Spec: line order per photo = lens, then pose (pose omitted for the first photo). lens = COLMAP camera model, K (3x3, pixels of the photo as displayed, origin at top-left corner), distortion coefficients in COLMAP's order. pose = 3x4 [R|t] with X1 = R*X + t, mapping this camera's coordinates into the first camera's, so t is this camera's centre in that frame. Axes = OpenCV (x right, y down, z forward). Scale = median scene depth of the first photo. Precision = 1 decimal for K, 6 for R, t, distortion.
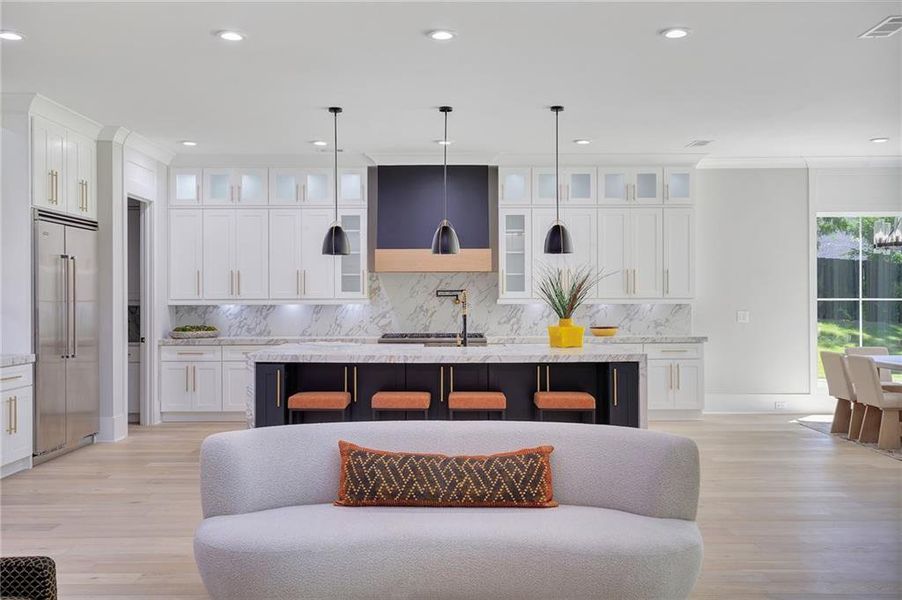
lens RADIAL K [[860.0, 0, 448.6], [0, 860.0, 301.7], [0, 0, 1]] dist [0.004525, 0.000000]
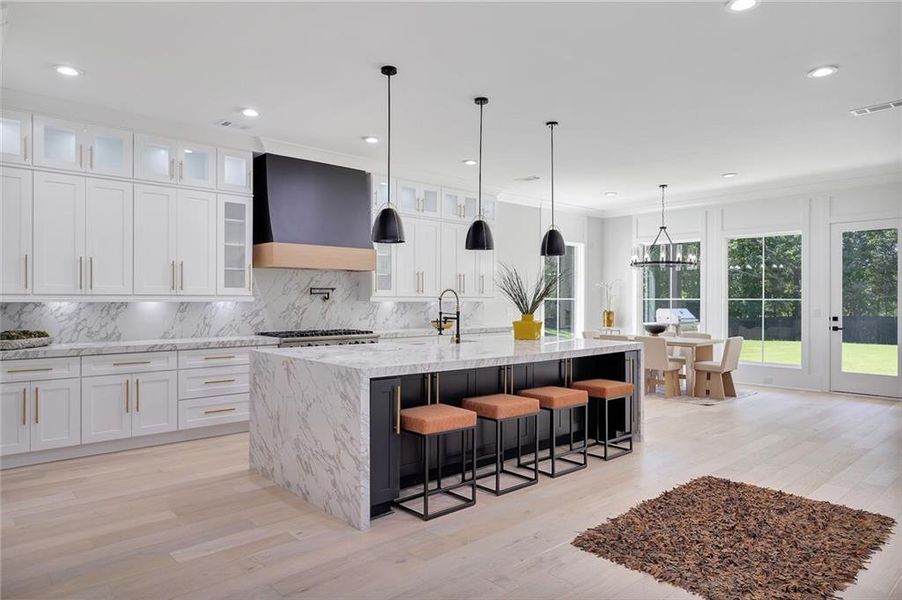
lens RADIAL K [[568.3, 0, 453.7], [0, 568.3, 296.9], [0, 0, 1]] dist [0.000608, 0.008255]
pose [[0.747439, 0.007431, 0.664289, -0.335458], [-0.000315, 0.999941, -0.010832, 0.004564], [-0.664330, 0.007887, 0.747397, 0.399460]]
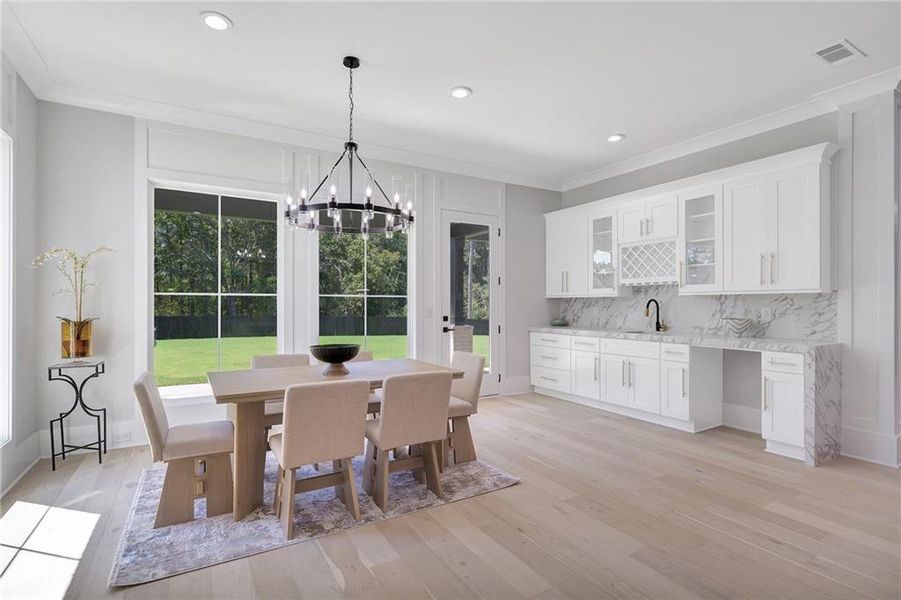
lens RADIAL K [[430.5, 0, 448.3], [0, 430.5, 303.8], [0, 0, 1]] dist [0.000653, -0.000410]
pose [[-0.497670, 0.002436, 0.867363, 0.146660], [0.005483, 0.999985, 0.000338, 0.008143], [-0.867349, 0.004923, -0.497675, 0.920742]]
